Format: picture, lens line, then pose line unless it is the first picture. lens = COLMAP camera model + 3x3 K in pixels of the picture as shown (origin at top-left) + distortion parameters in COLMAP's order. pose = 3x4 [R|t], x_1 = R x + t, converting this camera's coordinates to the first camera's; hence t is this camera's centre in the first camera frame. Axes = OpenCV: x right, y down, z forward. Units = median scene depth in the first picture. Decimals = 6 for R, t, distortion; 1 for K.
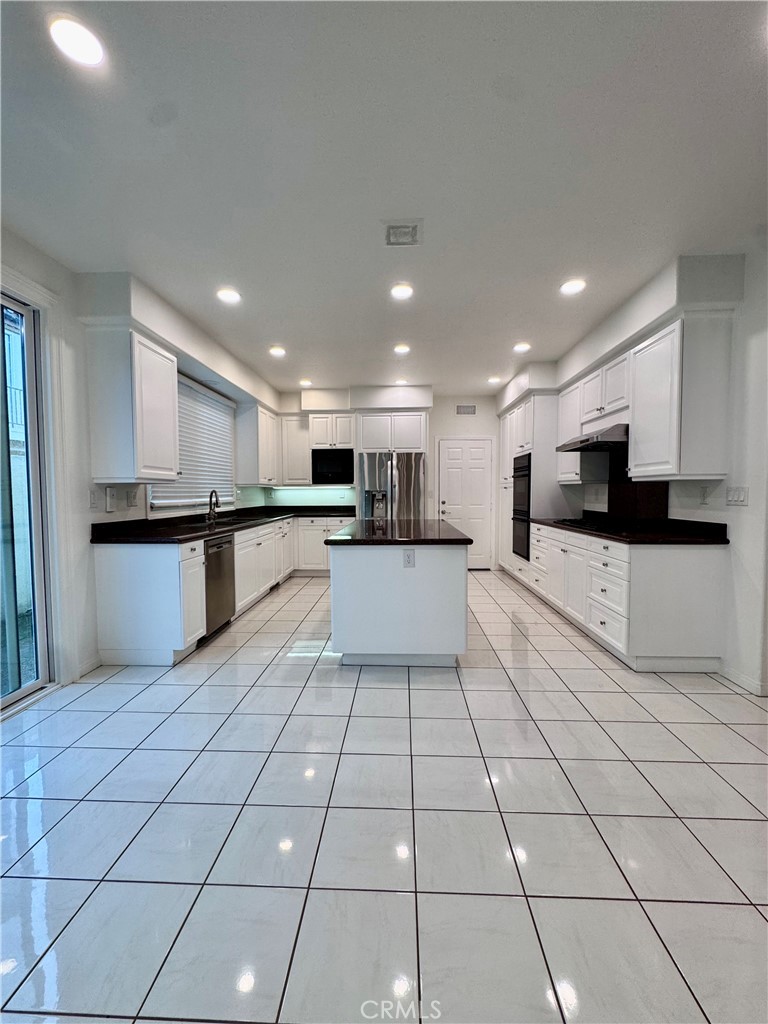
lens RADIAL K [[432.4, 0, 388.0], [0, 432.4, 508.9], [0, 0, 1]] dist [-0.004382, -0.000152]
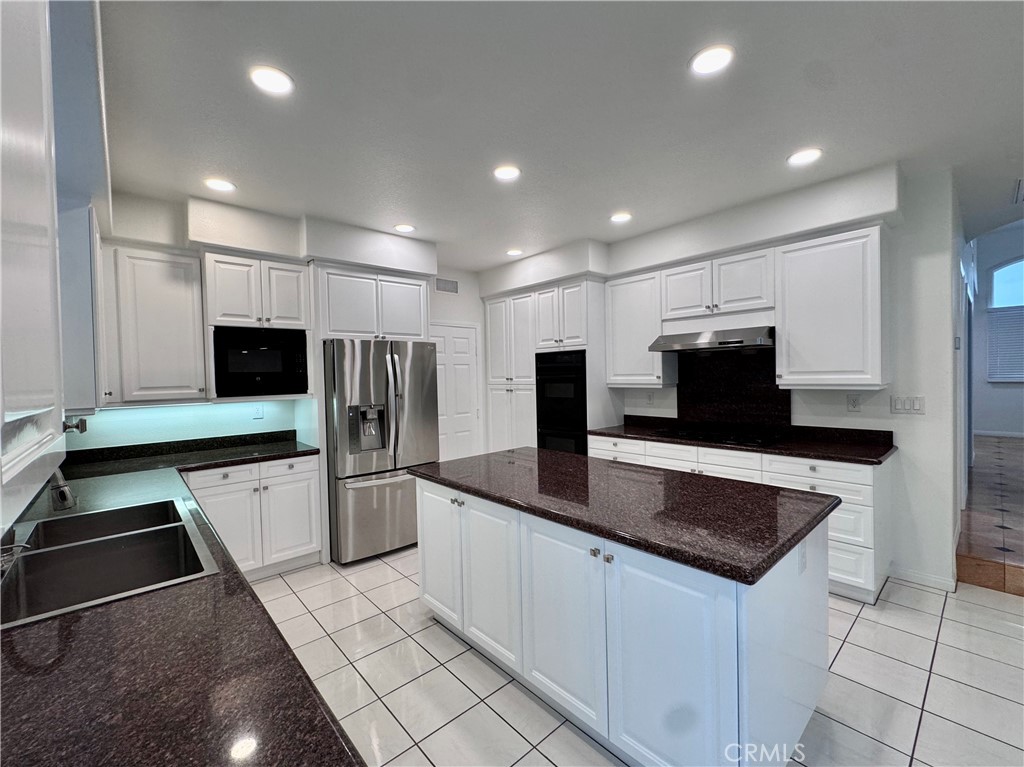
lens RADIAL K [[432.4, 0, 513.0], [0, 432.4, 384.4], [0, 0, 1]] dist [-0.004382, -0.000152]
pose [[0.708964, -0.029386, 0.704632, -0.303969], [0.046648, 0.998897, -0.005276, -0.059078], [-0.703700, 0.036610, 0.709553, 0.460629]]
